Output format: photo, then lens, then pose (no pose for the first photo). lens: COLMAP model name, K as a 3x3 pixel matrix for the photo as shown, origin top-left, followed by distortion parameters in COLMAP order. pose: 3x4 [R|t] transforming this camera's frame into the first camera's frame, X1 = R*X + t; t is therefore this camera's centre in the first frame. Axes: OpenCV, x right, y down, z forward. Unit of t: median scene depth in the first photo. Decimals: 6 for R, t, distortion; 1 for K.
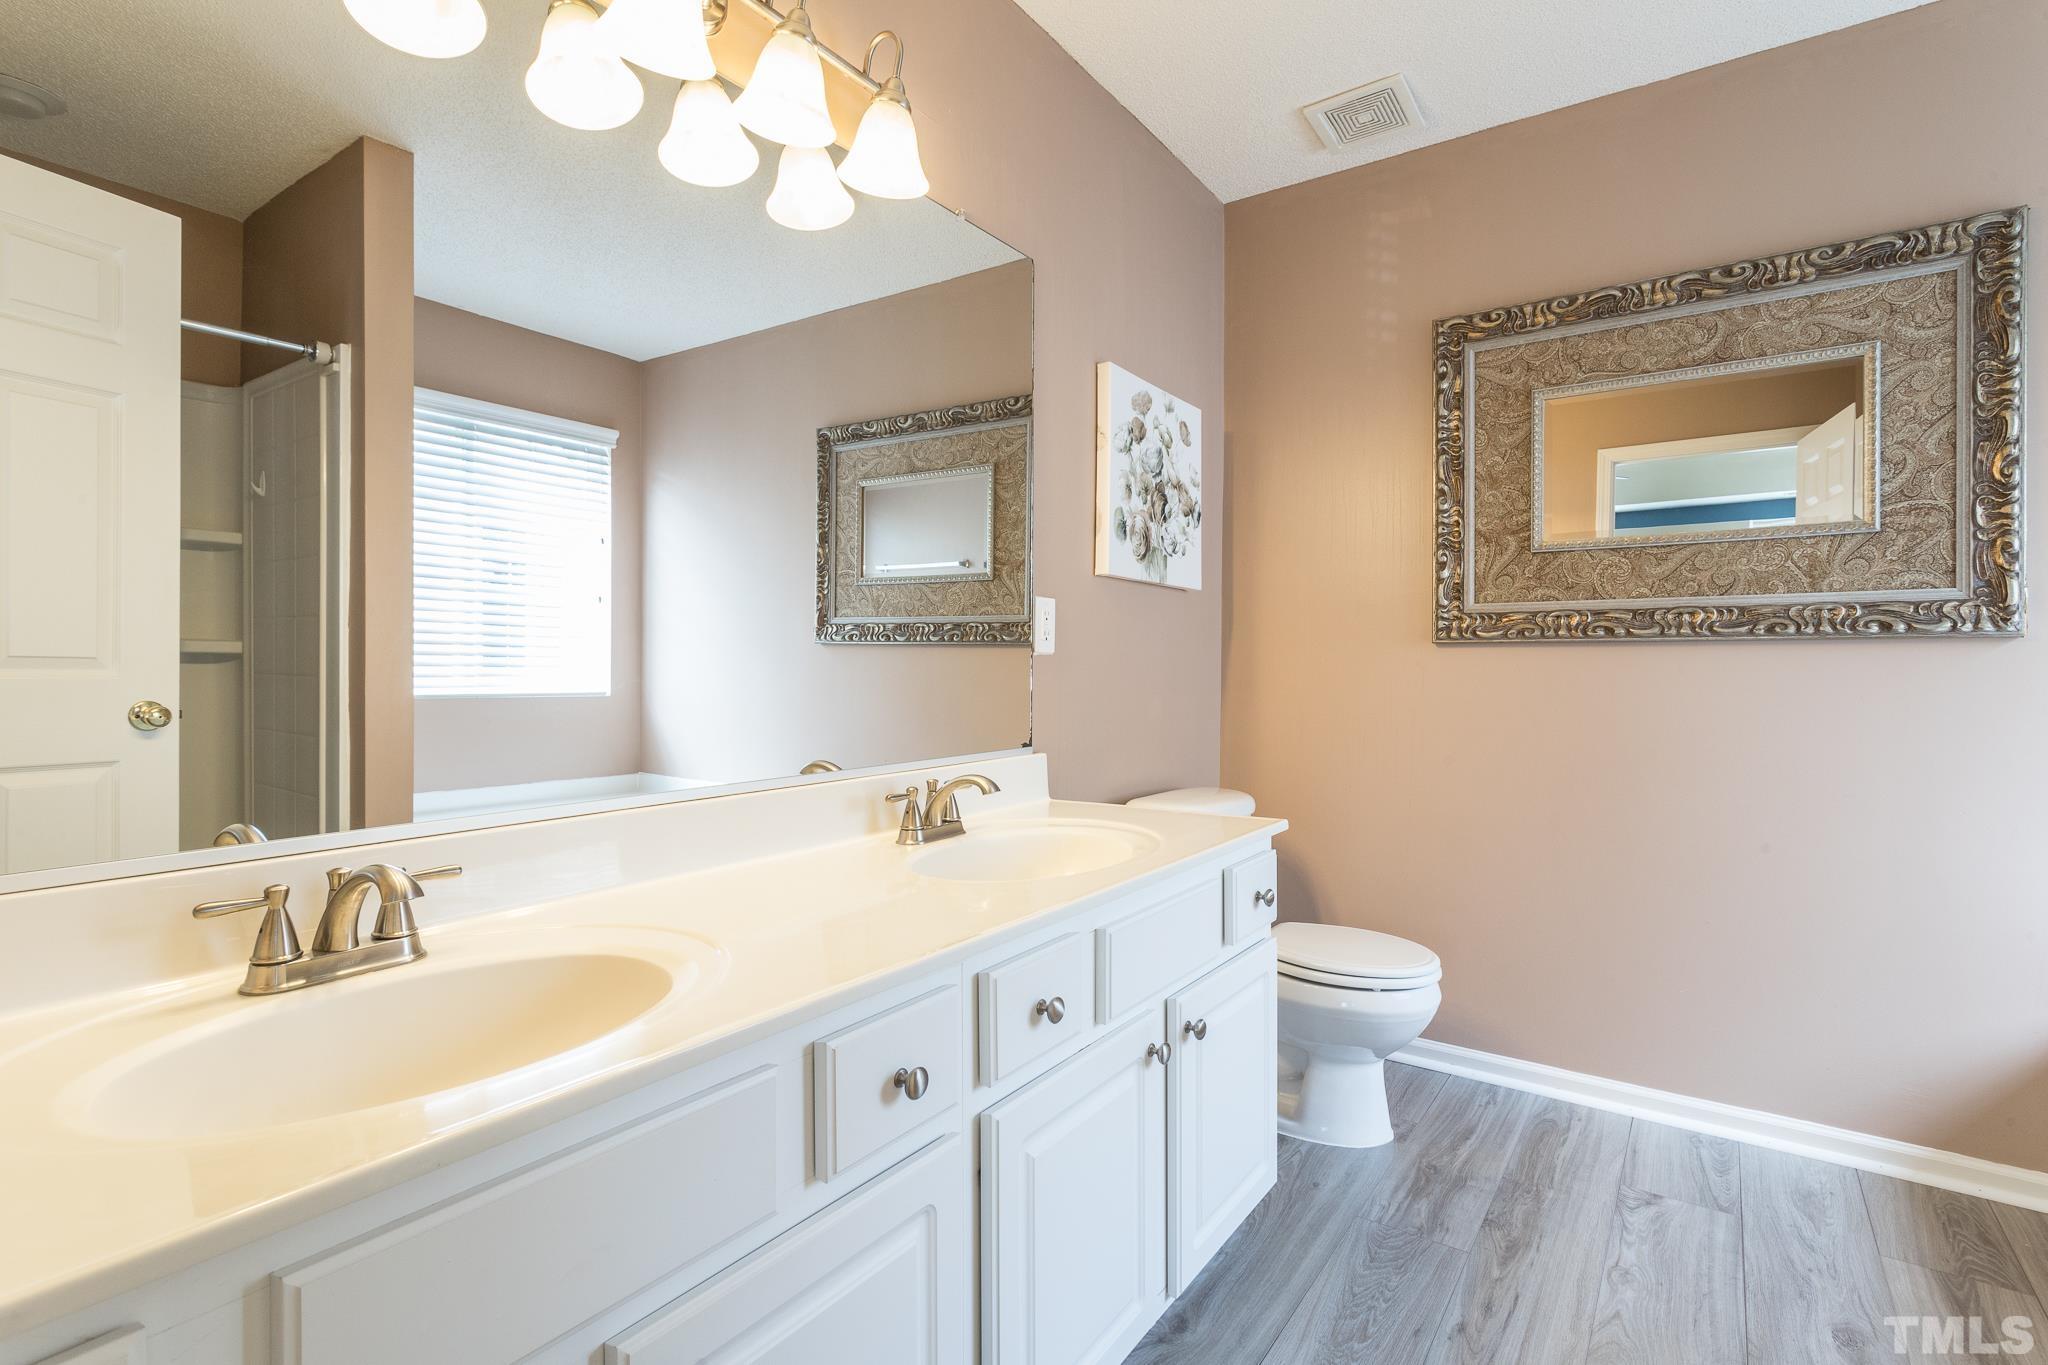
lens RADIAL K [[990.1, 0, 1016.3], [0, 990.1, 672.7], [0, 0, 1]] dist [0.003494, 0.000043]
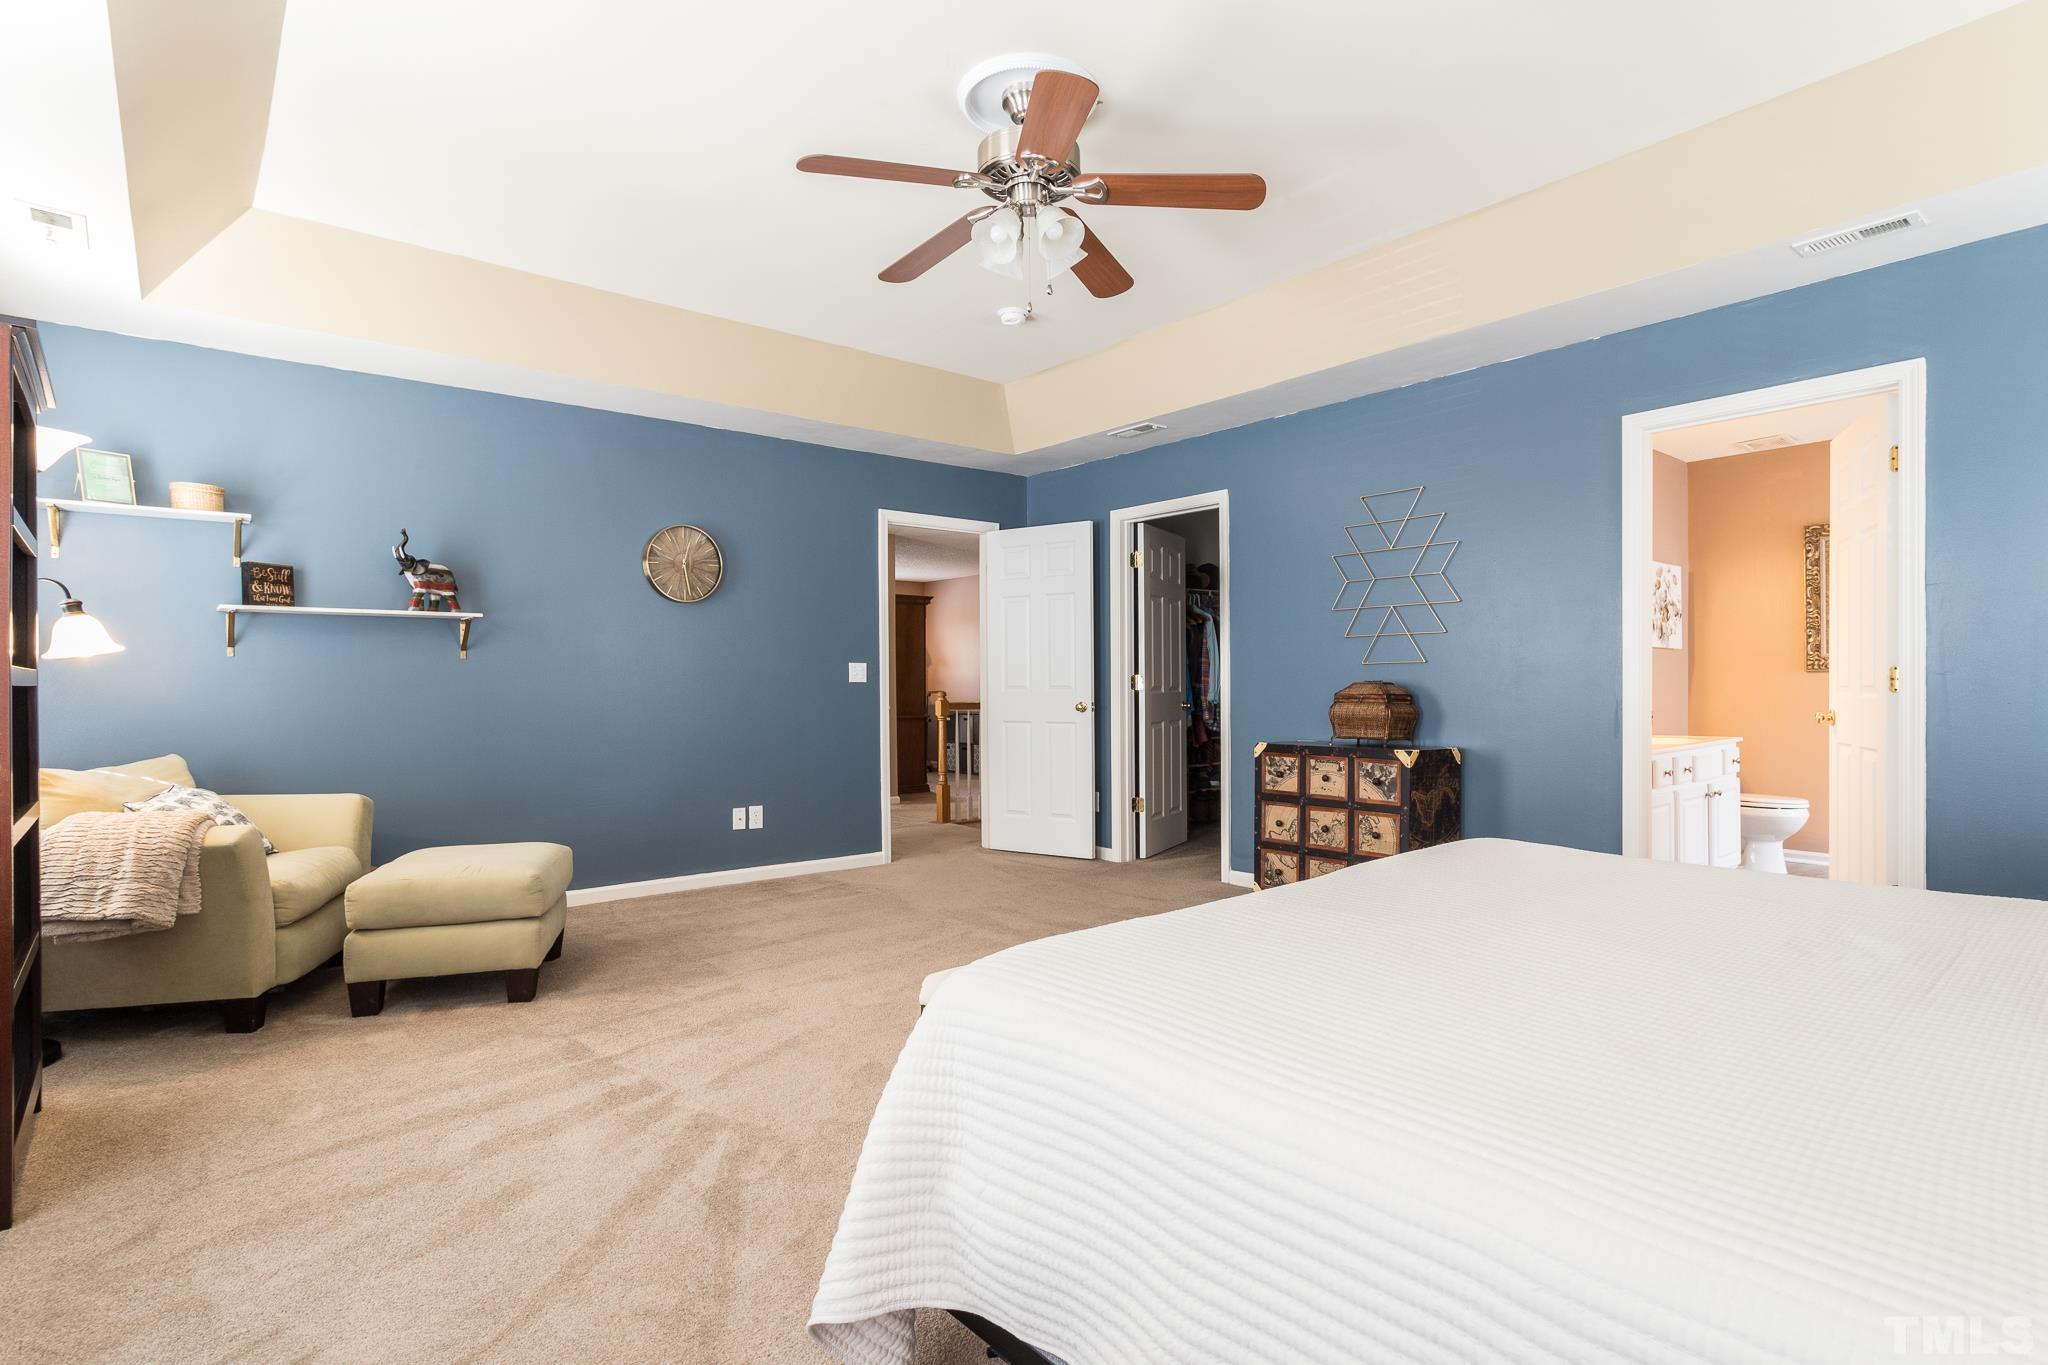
lens RADIAL K [[990.1, 0, 1032.2], [0, 990.1, 692.6], [0, 0, 1]] dist [0.003494, 0.000043]
pose [[0.962780, -0.006596, -0.270207, -0.642615], [0.006404, 0.999978, -0.001592, 0.009373], [0.270212, -0.000198, 0.962801, -1.601106]]
